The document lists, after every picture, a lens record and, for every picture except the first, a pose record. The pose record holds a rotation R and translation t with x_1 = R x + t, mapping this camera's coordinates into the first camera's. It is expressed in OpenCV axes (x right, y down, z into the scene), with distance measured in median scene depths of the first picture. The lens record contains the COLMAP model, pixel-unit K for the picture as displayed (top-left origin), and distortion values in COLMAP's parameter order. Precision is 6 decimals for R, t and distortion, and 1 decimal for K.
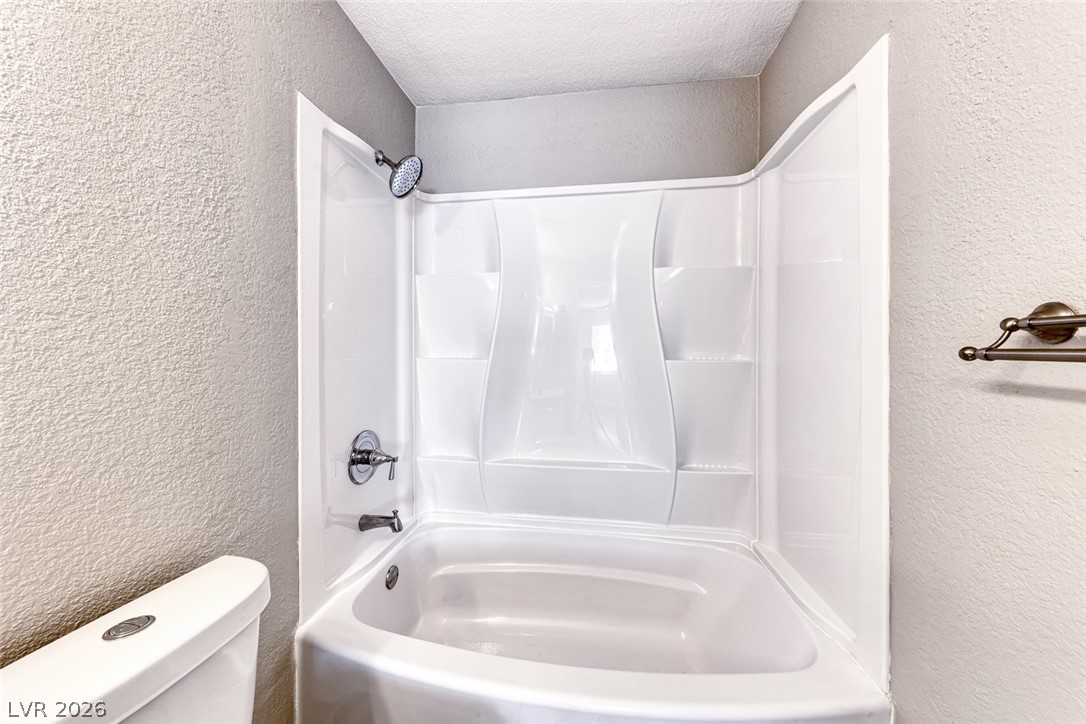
lens RADIAL K [[370.7, 0, 540.2], [0, 370.7, 357.8], [0, 0, 1]] dist [0.014536, -0.005734]
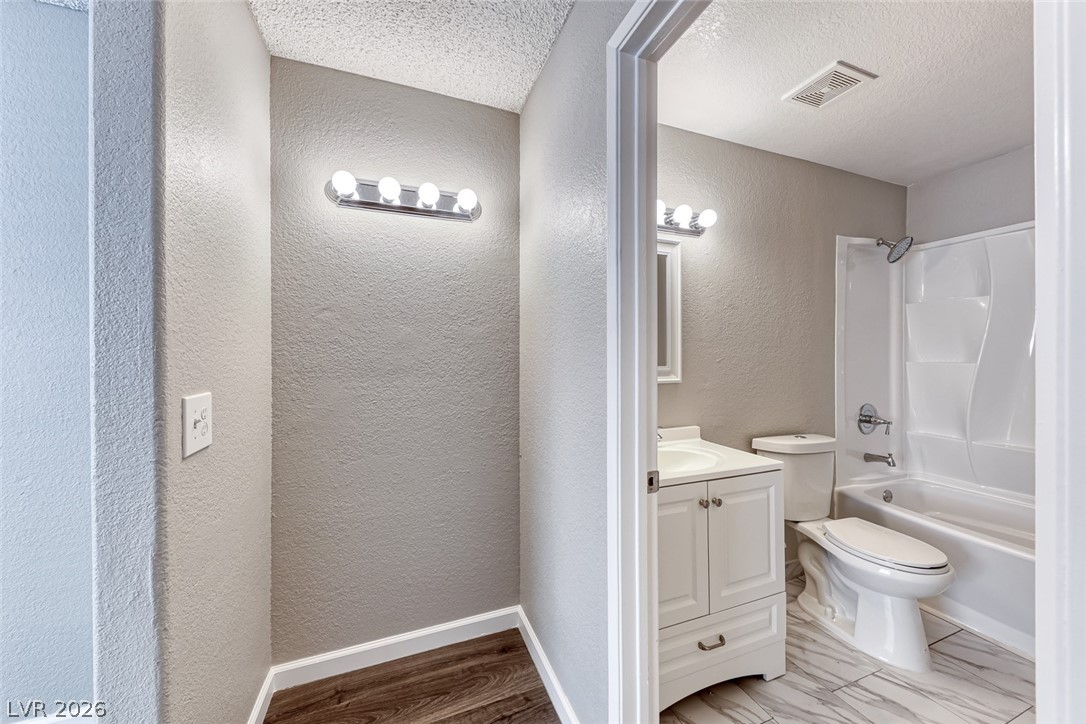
lens RADIAL K [[400.2, 0, 543.0], [0, 400.2, 358.4], [0, 0, 1]] dist [0.032456, -0.015732]
pose [[0.503665, -0.001912, -0.863897, 0.375871], [-0.012905, 0.999869, -0.009737, 0.023977], [0.863803, 0.016052, 0.503574, -1.191907]]
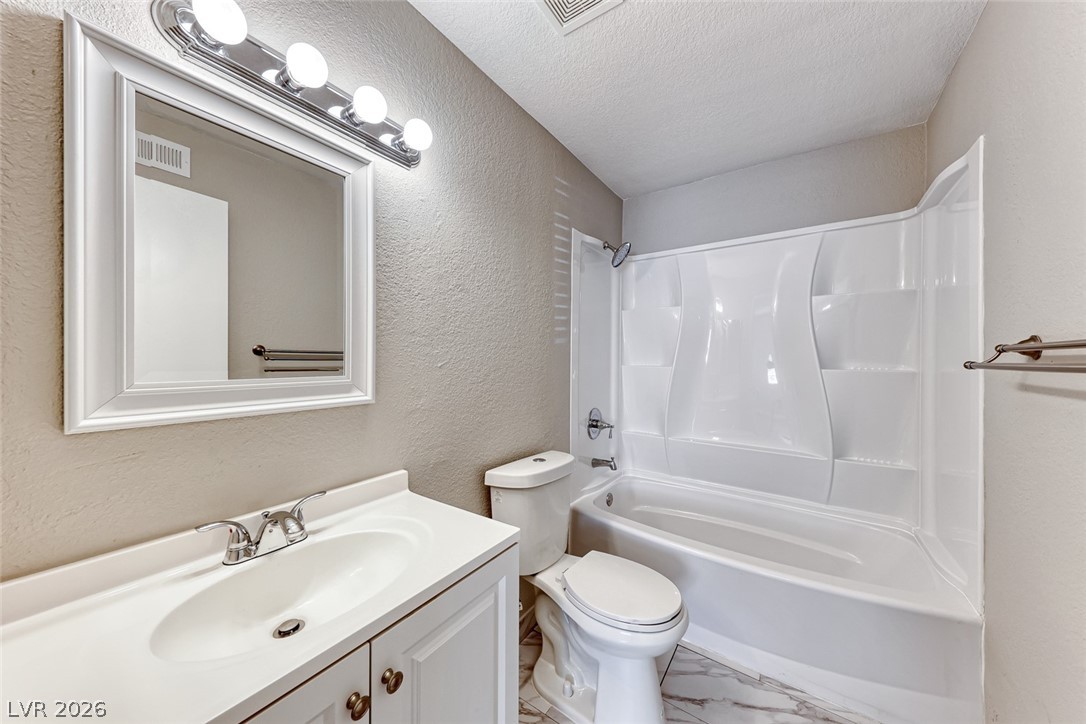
lens RADIAL K [[374.9, 0, 539.4], [0, 374.9, 361.9], [0, 0, 1]] dist [0.019217, -0.007749]
pose [[0.893776, 0.007744, -0.448447, 0.060998], [-0.013850, 0.999851, -0.010338, 0.007726], [0.448300, 0.015451, 0.893750, -0.614040]]
